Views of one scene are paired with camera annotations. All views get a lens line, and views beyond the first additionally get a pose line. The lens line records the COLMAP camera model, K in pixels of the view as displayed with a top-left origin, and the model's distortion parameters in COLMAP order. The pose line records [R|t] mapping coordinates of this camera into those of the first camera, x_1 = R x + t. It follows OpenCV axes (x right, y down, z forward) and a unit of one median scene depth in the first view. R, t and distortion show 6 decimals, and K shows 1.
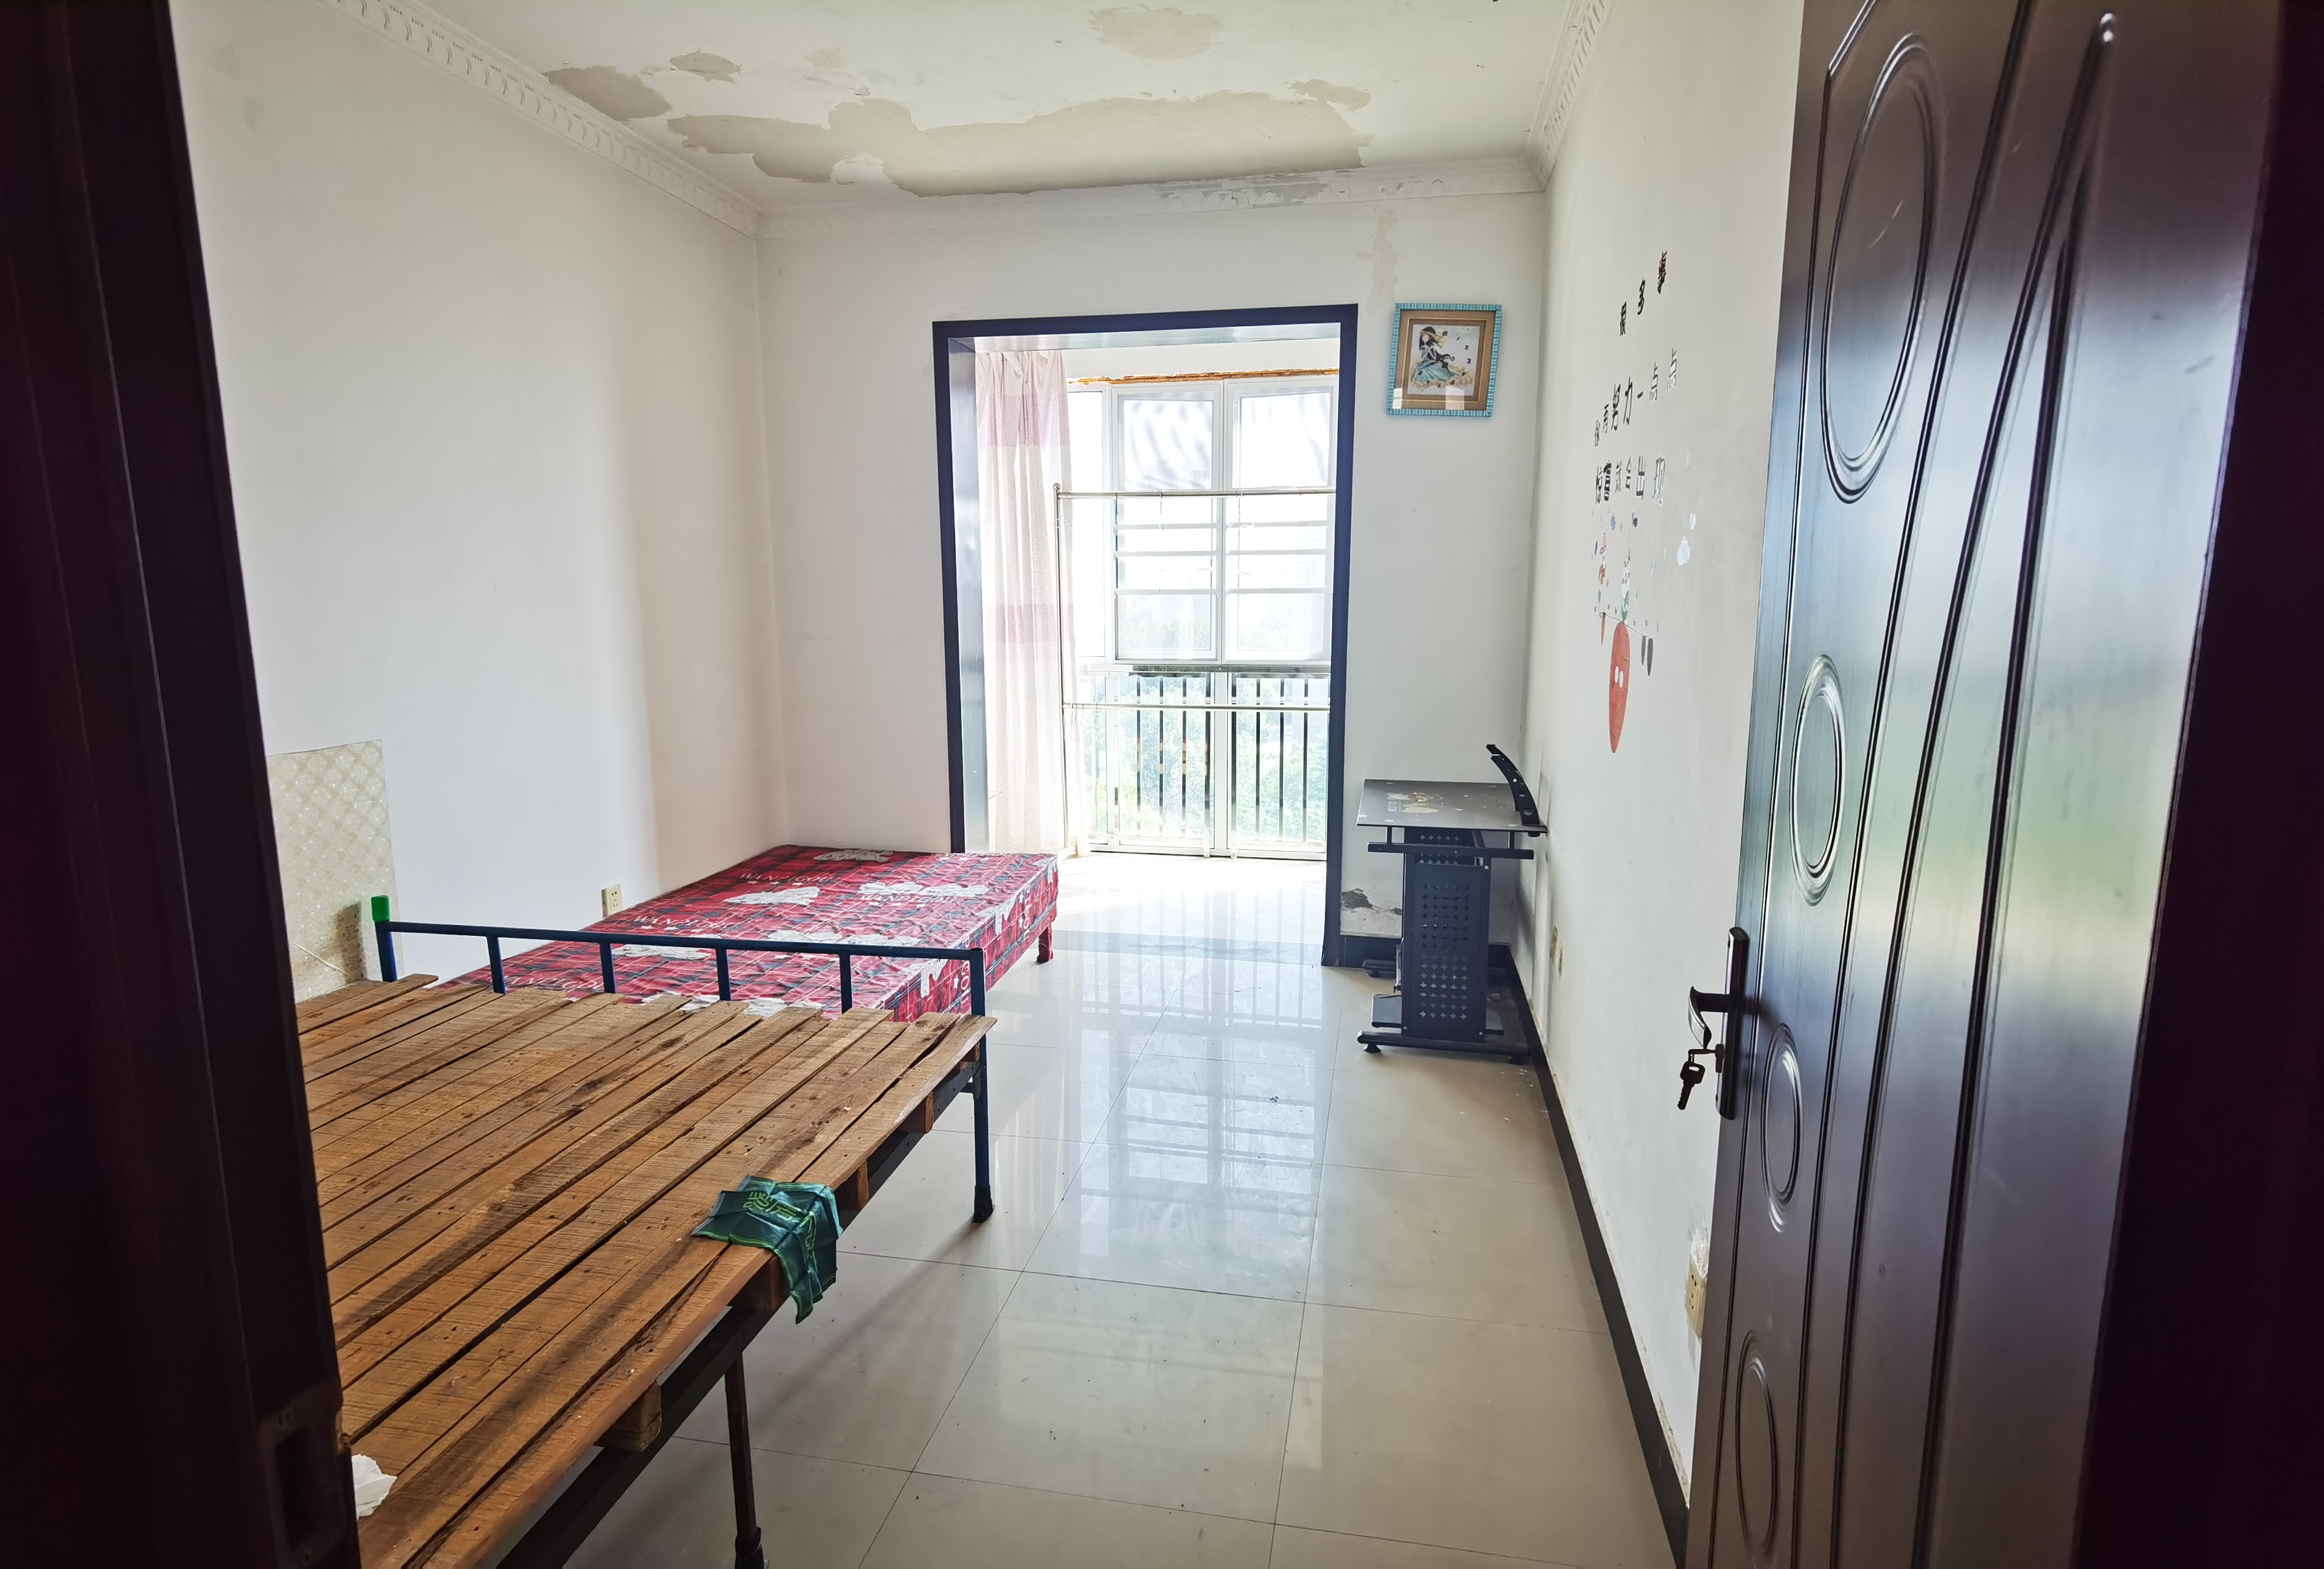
lens RADIAL K [[1191.3, 0, 1162.6], [0, 1191.3, 770.4], [0, 0, 1]] dist [0.036612, 0.000708]
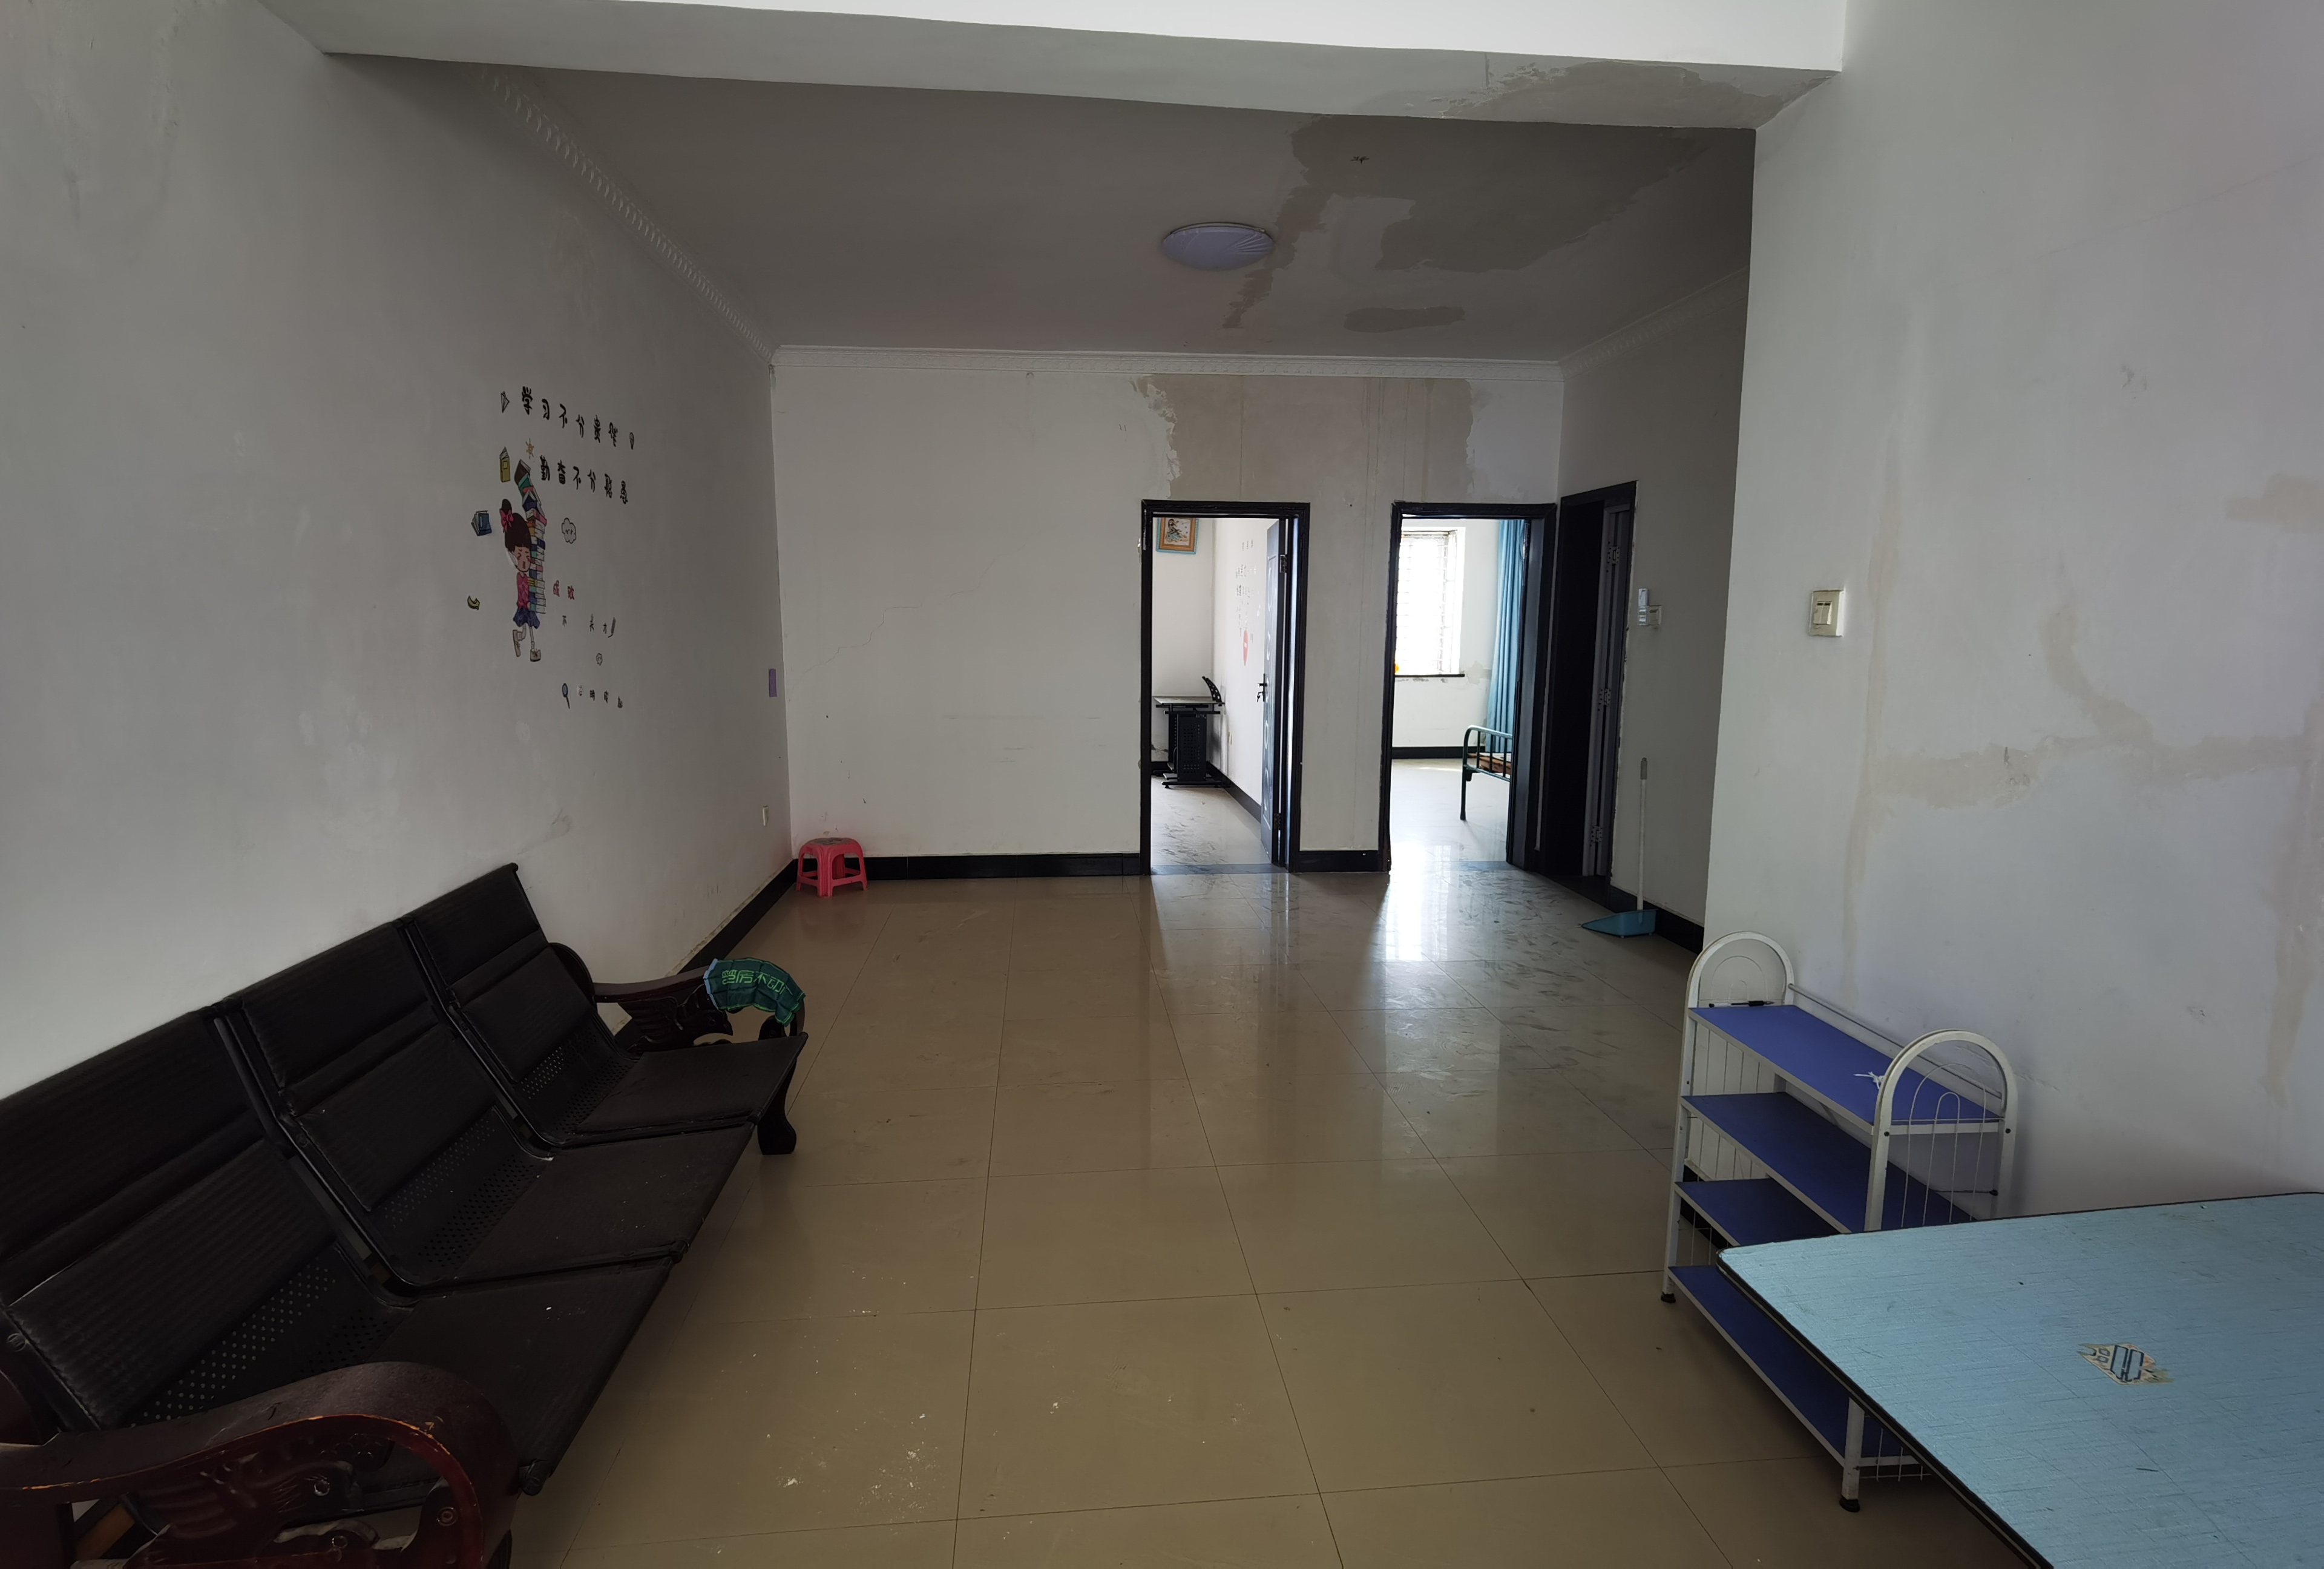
lens RADIAL K [[1191.3, 0, 1162.6], [0, 1191.3, 770.4], [0, 0, 1]] dist [0.036612, 0.000708]
pose [[0.958419, -0.030645, 0.283715, -0.615786], [0.039860, 0.998847, -0.026760, 0.275610], [-0.282568, 0.036956, 0.958535, -1.637205]]
